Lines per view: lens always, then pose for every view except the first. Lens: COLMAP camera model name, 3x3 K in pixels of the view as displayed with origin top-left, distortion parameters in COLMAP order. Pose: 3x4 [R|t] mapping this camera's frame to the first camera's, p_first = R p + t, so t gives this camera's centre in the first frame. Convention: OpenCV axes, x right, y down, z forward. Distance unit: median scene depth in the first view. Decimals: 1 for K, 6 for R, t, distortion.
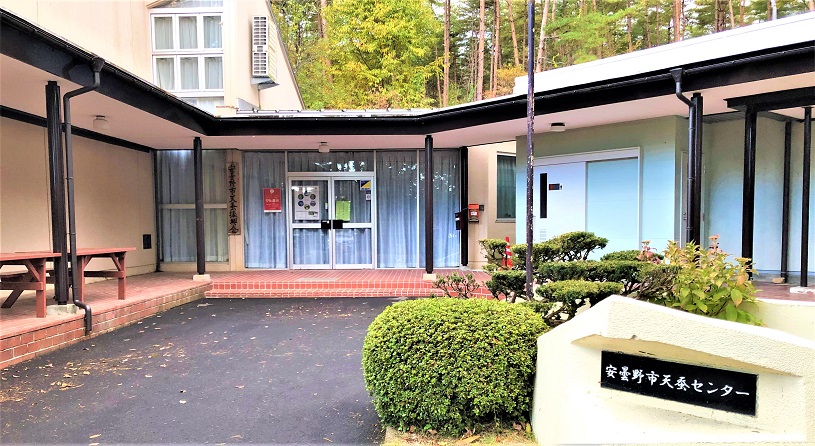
lens RADIAL K [[642.1, 0, 405.3], [0, 642.1, 268.9], [0, 0, 1]] dist [0.089964, -0.146358]
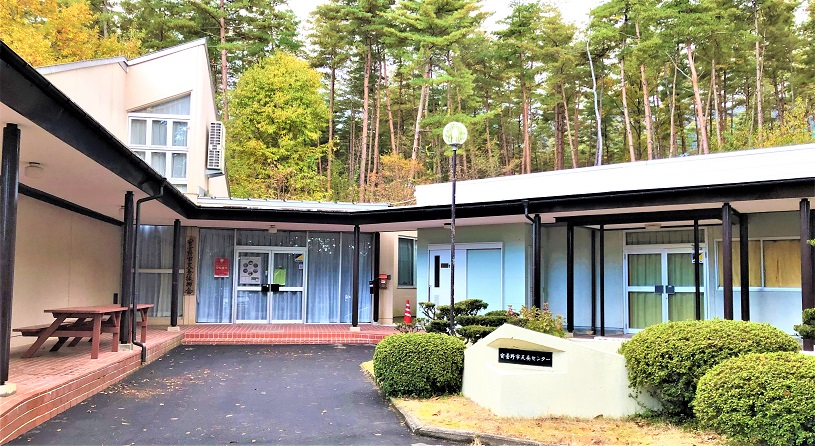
lens RADIAL K [[642.1, 0, 405.3], [0, 642.1, 268.9], [0, 0, 1]] dist [0.089964, -0.146358]
pose [[0.978236, 0.027505, 0.205662, -0.138957], [-0.007745, 0.995325, -0.096276, 0.015353], [-0.207349, 0.092588, 0.973876, -0.336392]]
